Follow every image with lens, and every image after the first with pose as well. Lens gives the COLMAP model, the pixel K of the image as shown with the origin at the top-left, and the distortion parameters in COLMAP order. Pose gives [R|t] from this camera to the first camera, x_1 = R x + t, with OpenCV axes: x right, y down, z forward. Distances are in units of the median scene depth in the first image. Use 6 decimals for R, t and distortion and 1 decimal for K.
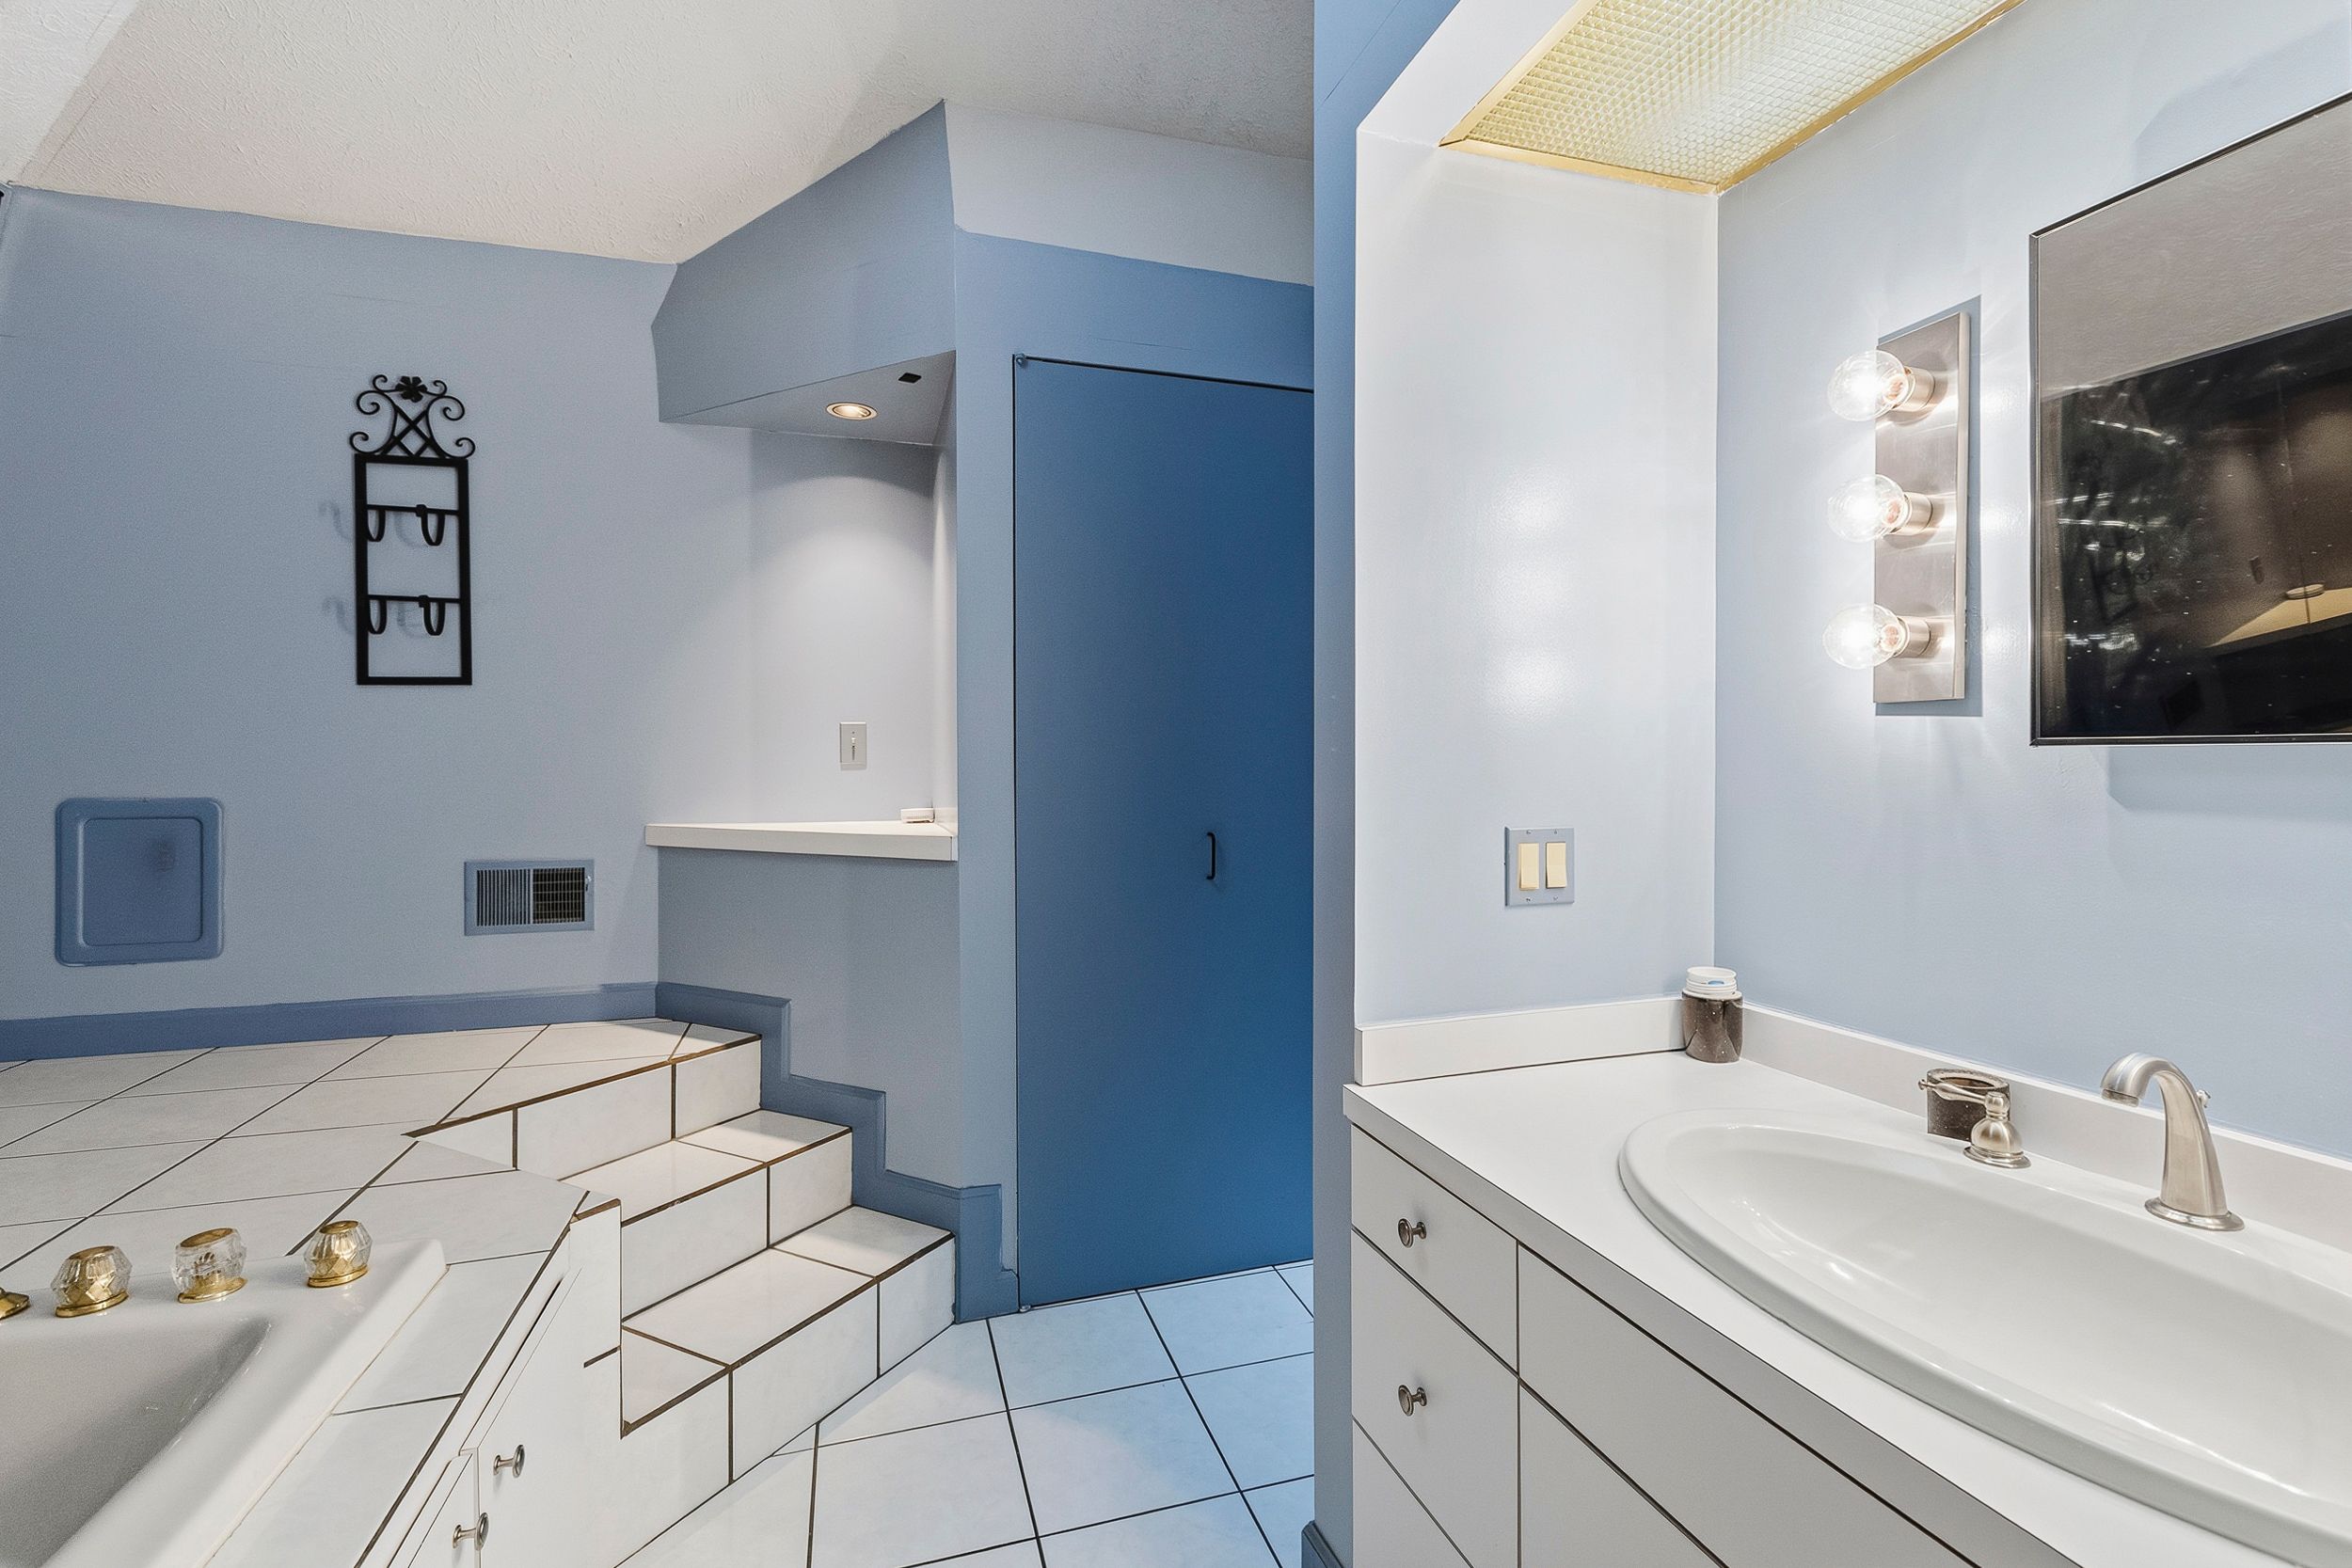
lens RADIAL K [[1062.0, 0, 1178.3], [0, 1062.0, 773.9], [0, 0, 1]] dist [-0.001617, -0.000572]
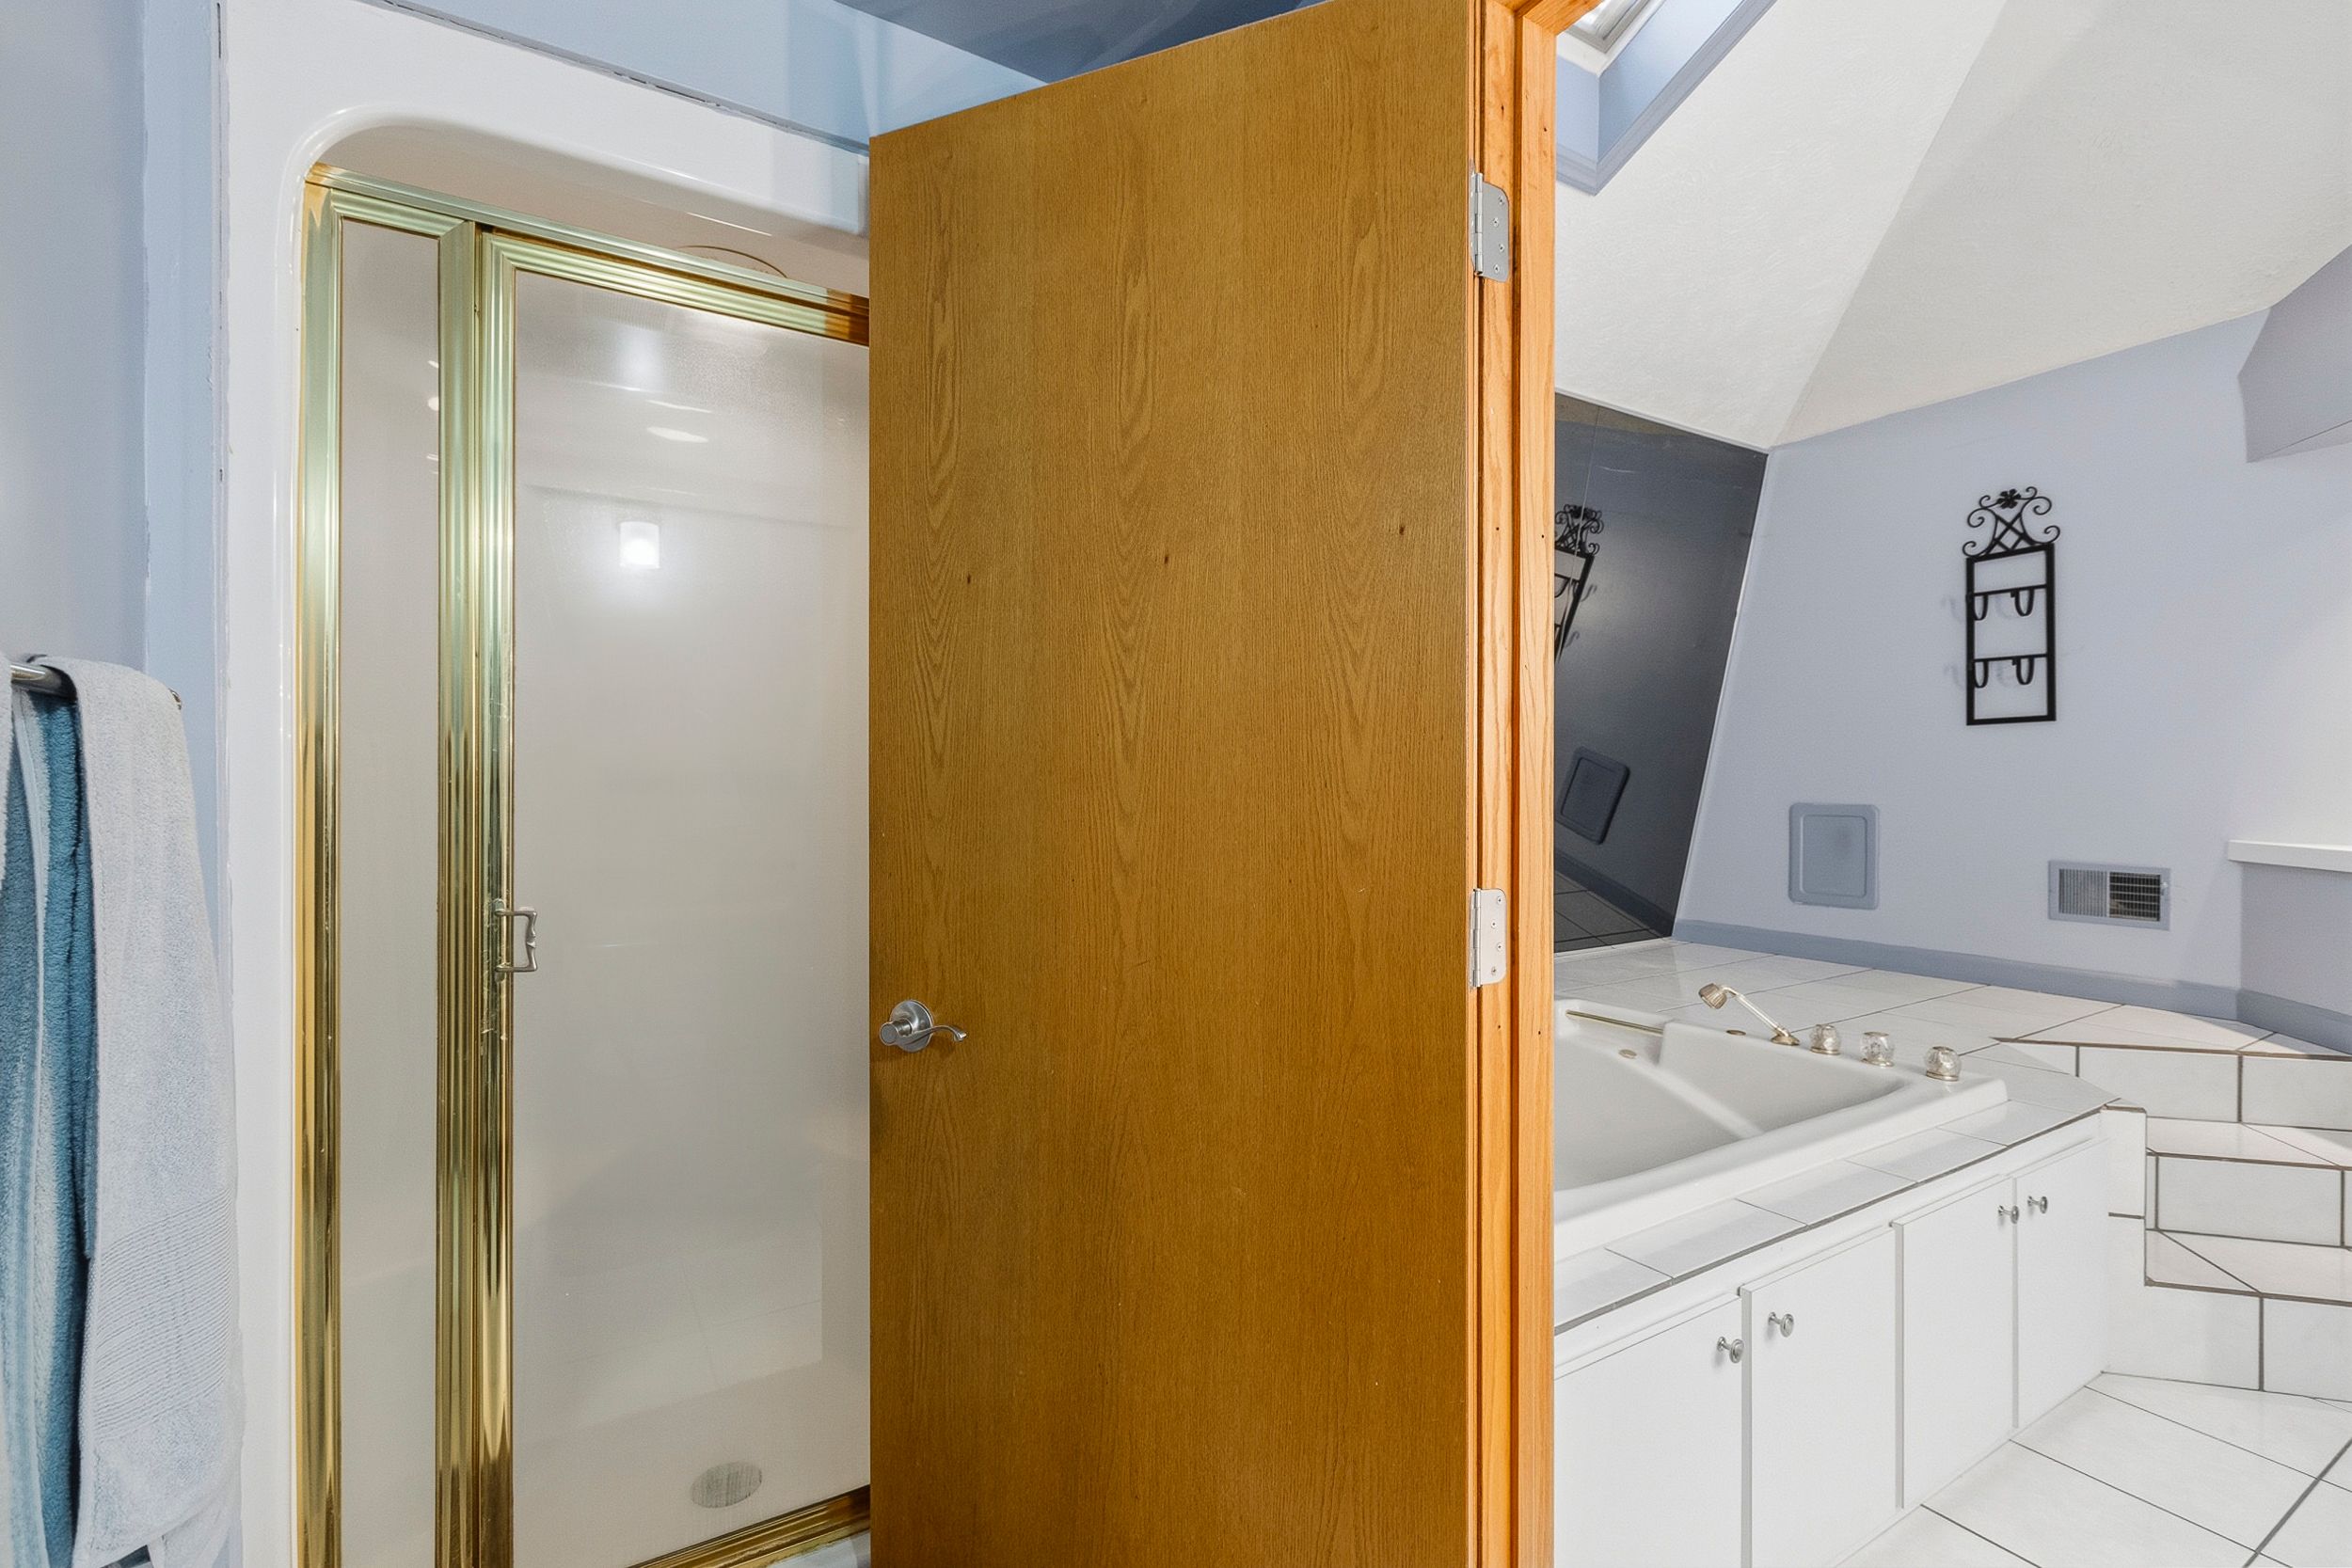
lens RADIAL K [[1062.0, 0, 1178.3], [0, 1062.0, 773.9], [0, 0, 1]] dist [-0.001617, -0.000572]
pose [[0.259591, -0.002055, -0.965717, 0.284513], [-0.012884, 0.999901, -0.005591, -0.000284], [0.965633, 0.013894, 0.259539, -0.337922]]
